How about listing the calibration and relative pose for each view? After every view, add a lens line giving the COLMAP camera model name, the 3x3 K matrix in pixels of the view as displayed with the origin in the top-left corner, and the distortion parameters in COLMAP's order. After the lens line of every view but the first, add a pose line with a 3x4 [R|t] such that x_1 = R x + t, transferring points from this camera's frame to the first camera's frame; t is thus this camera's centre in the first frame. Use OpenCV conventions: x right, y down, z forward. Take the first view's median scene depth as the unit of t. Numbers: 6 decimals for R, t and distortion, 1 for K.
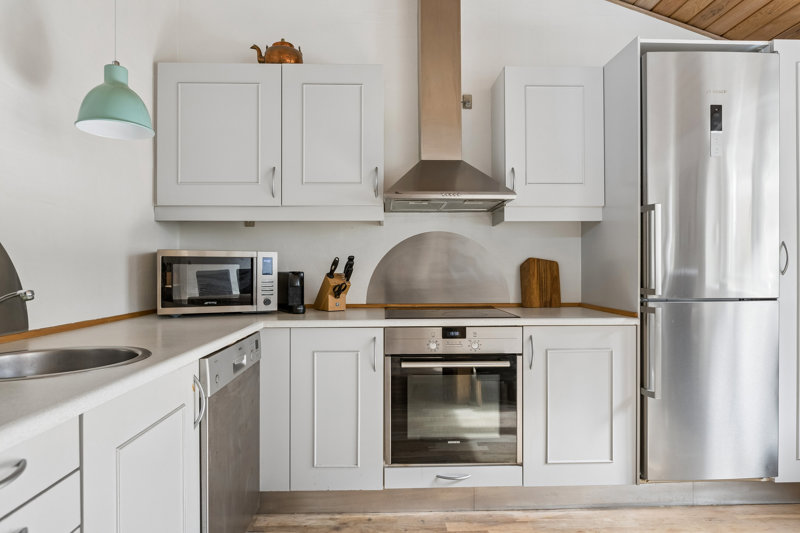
lens RADIAL K [[477.4, 0, 401.1], [0, 477.4, 270.7], [0, 0, 1]] dist [-0.005020, 0.002448]
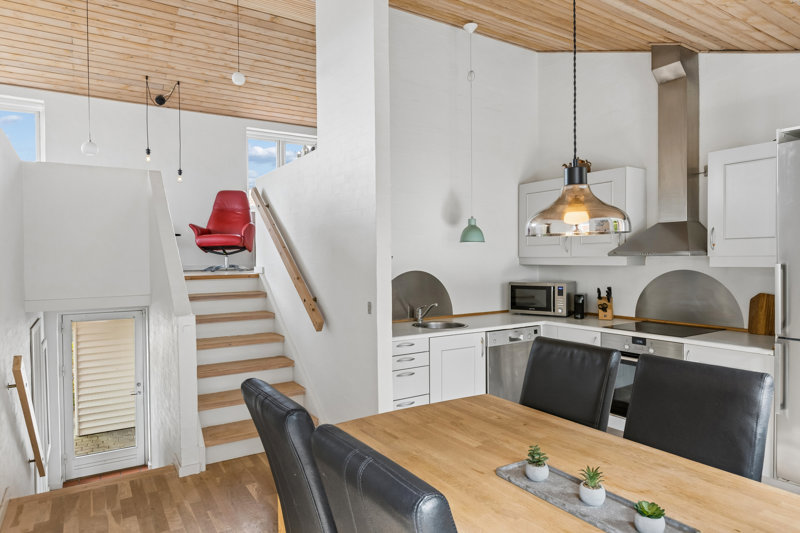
lens RADIAL K [[510.0, 0, 401.5], [0, 510.0, 265.1], [0, 0, 1]] dist [-0.004429, -0.003364]
pose [[0.506759, 0.016311, -0.861933, 1.036132], [0.003552, 0.999773, 0.021007, -0.144417], [0.862080, -0.013707, 0.506586, -0.489824]]
